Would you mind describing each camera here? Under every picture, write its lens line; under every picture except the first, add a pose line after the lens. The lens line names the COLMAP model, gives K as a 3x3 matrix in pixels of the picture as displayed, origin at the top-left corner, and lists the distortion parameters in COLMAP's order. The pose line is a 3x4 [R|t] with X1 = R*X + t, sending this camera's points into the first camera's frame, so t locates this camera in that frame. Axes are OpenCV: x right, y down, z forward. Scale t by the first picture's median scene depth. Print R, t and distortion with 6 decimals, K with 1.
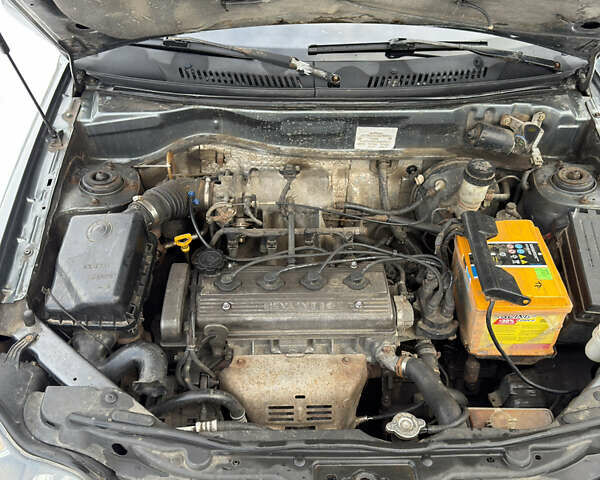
lens RADIAL K [[559.2, 0, 300.0], [0, 559.2, 240.0], [0, 0, 1]] dist [0.151321, -0.310898]
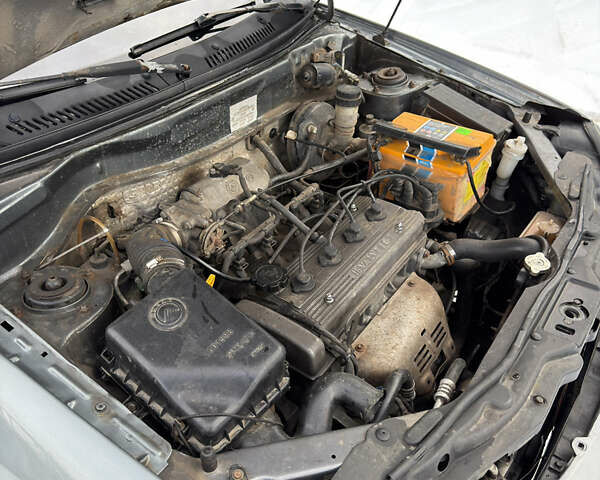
lens RADIAL K [[559.2, 0, 300.0], [0, 559.2, 240.0], [0, 0, 1]] dist [0.151321, -0.310898]
pose [[0.594026, -0.491565, 0.636786, -0.541784], [0.544306, 0.828471, 0.131779, -0.078761], [-0.592337, 0.268326, 0.759696, 0.281533]]
